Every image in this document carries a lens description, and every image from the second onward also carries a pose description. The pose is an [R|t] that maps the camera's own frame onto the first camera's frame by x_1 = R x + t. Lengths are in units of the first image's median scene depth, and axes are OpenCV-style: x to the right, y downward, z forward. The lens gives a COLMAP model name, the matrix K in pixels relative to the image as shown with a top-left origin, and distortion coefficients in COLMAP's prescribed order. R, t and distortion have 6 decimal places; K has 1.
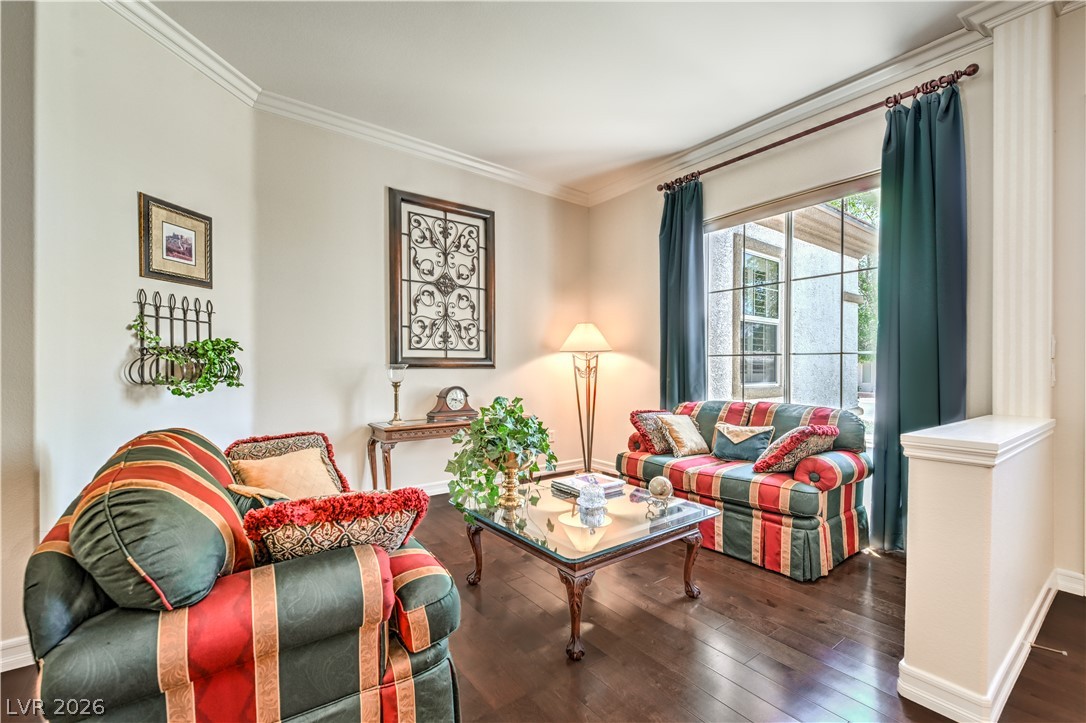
lens RADIAL K [[463.6, 0, 543.3], [0, 463.6, 367.3], [0, 0, 1]] dist [0.011853, -0.004437]
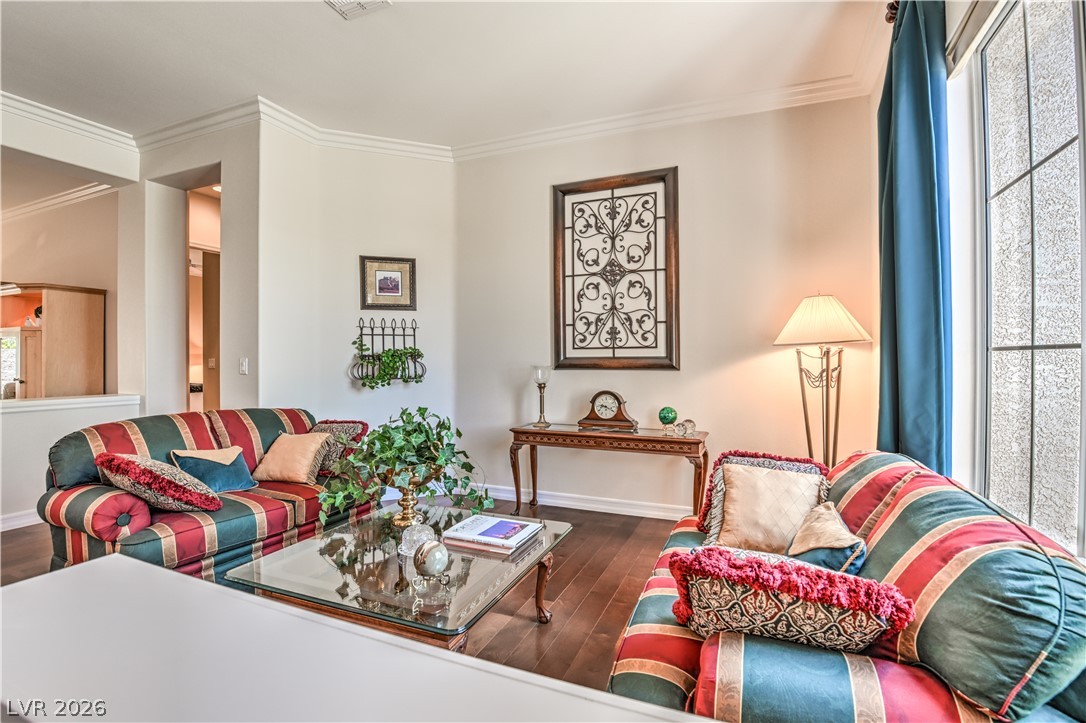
lens RADIAL K [[502.6, 0, 544.7], [0, 502.6, 358.5], [0, 0, 1]] dist [-0.023998, 0.000543]
pose [[0.497208, -0.001746, -0.867630, 0.548474], [0.002311, 0.999997, -0.000688, -0.017858], [0.867628, -0.001663, 0.497210, 0.430553]]
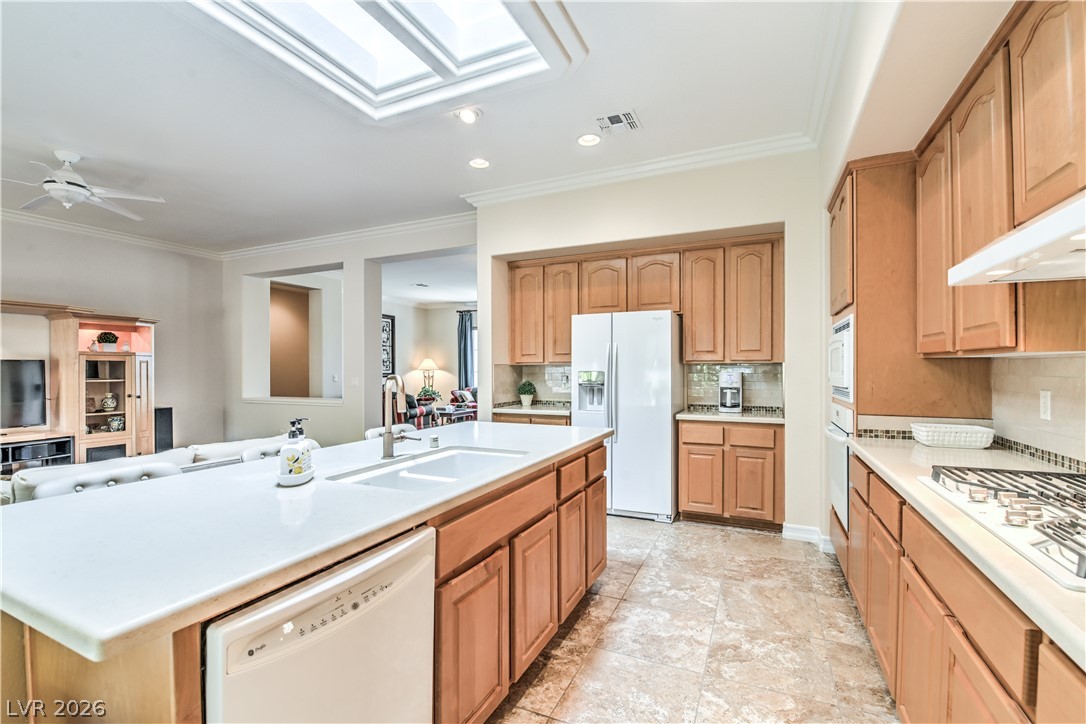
lens RADIAL K [[463.6, 0, 558.3], [0, 463.6, 368.9], [0, 0, 1]] dist [0.011853, -0.004437]
pose [[0.857860, 0.000355, 0.513884, -0.708143], [-0.001163, 0.999999, 0.001251, -0.049834], [-0.513882, -0.001671, 0.857859, -1.825503]]
